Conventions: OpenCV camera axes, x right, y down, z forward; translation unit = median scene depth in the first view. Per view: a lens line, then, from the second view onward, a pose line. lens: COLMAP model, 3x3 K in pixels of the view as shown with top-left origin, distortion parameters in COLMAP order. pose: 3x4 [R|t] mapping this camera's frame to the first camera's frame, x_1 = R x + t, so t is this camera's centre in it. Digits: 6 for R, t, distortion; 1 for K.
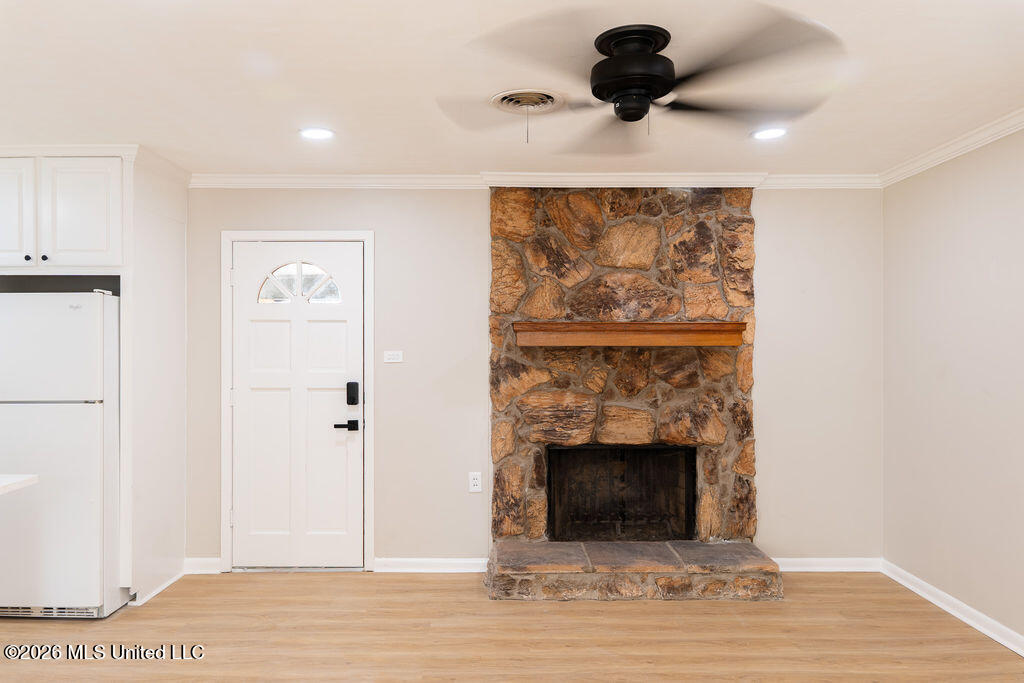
lens RADIAL K [[718.8, 0, 504.6], [0, 718.8, 357.4], [0, 0, 1]] dist [0.017069, -0.030203]
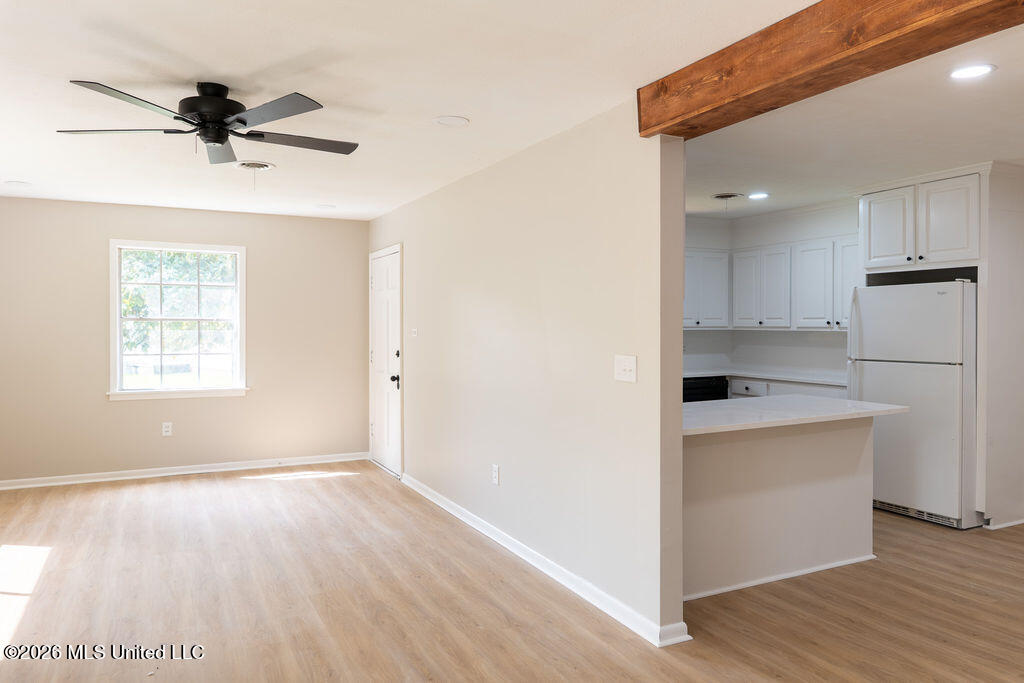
lens RADIAL K [[718.8, 0, 511.8], [0, 718.8, 325.7], [0, 0, 1]] dist [0.017069, -0.030203]
pose [[0.456407, -0.002129, -0.889769, 0.195772], [-0.011065, 0.999906, -0.008068, 0.009612], [0.889703, 0.013527, 0.456340, -0.274945]]
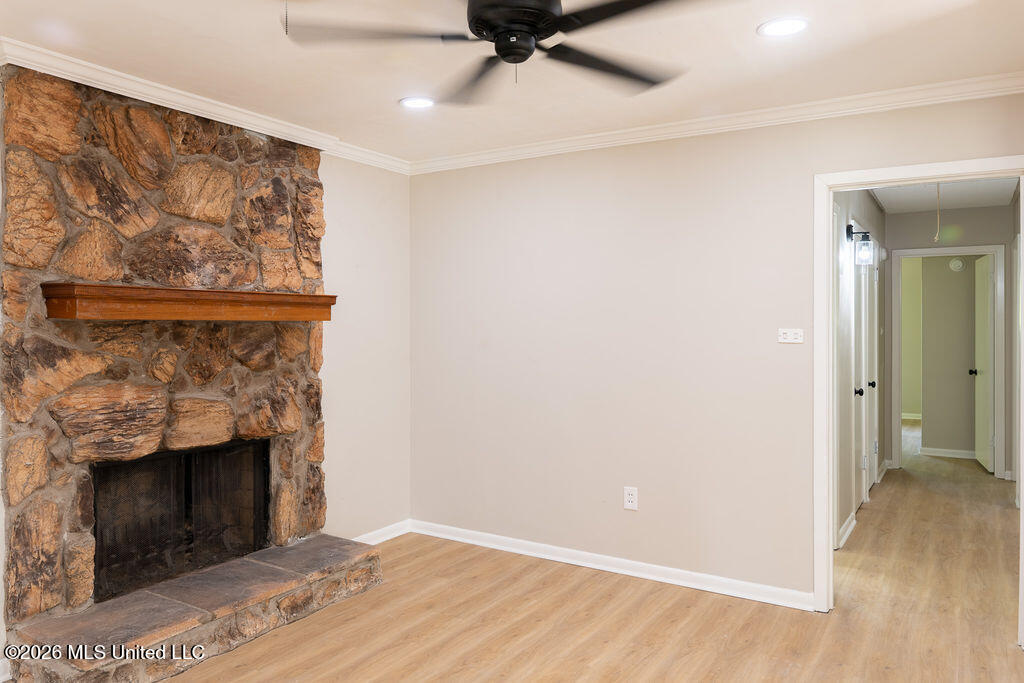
lens RADIAL K [[718.8, 0, 528.3], [0, 718.8, 332.8], [0, 0, 1]] dist [0.017069, -0.030203]
pose [[0.534008, -0.008243, 0.845439, -0.303615], [0.011916, 0.999927, 0.002223, 0.000049], [-0.845395, 0.008887, 0.534067, 0.286077]]
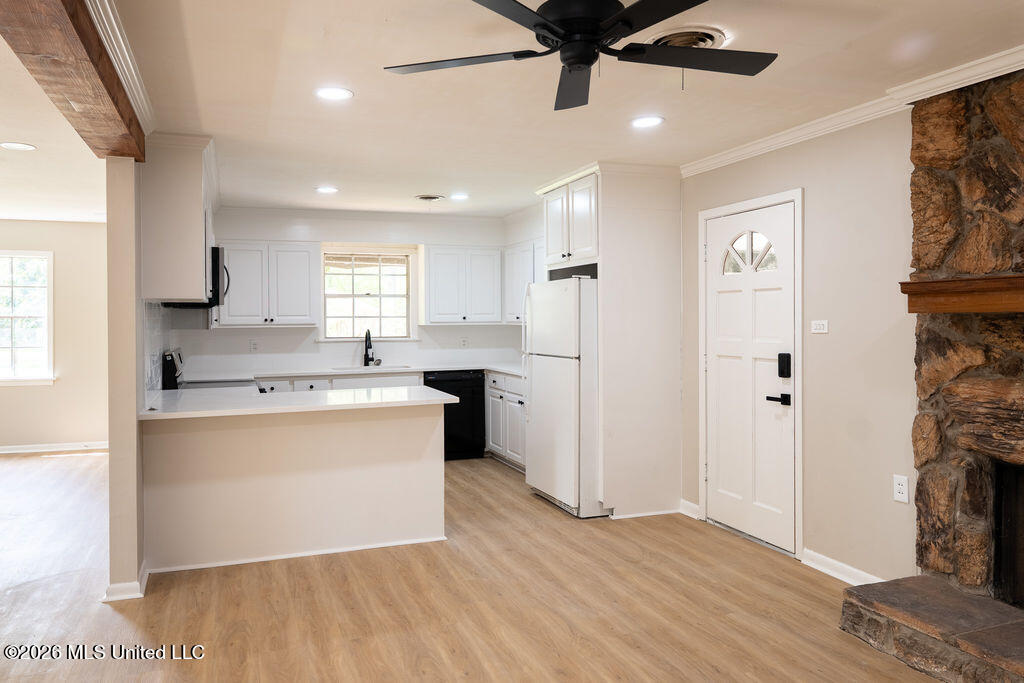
lens RADIAL K [[718.8, 0, 499.7], [0, 718.8, 335.8], [0, 0, 1]] dist [0.017069, -0.030203]
pose [[0.337912, 0.018480, -0.940996, 0.551189], [-0.008428, 0.999827, 0.016609, -0.001211], [0.941140, 0.002318, 0.338010, 0.333106]]
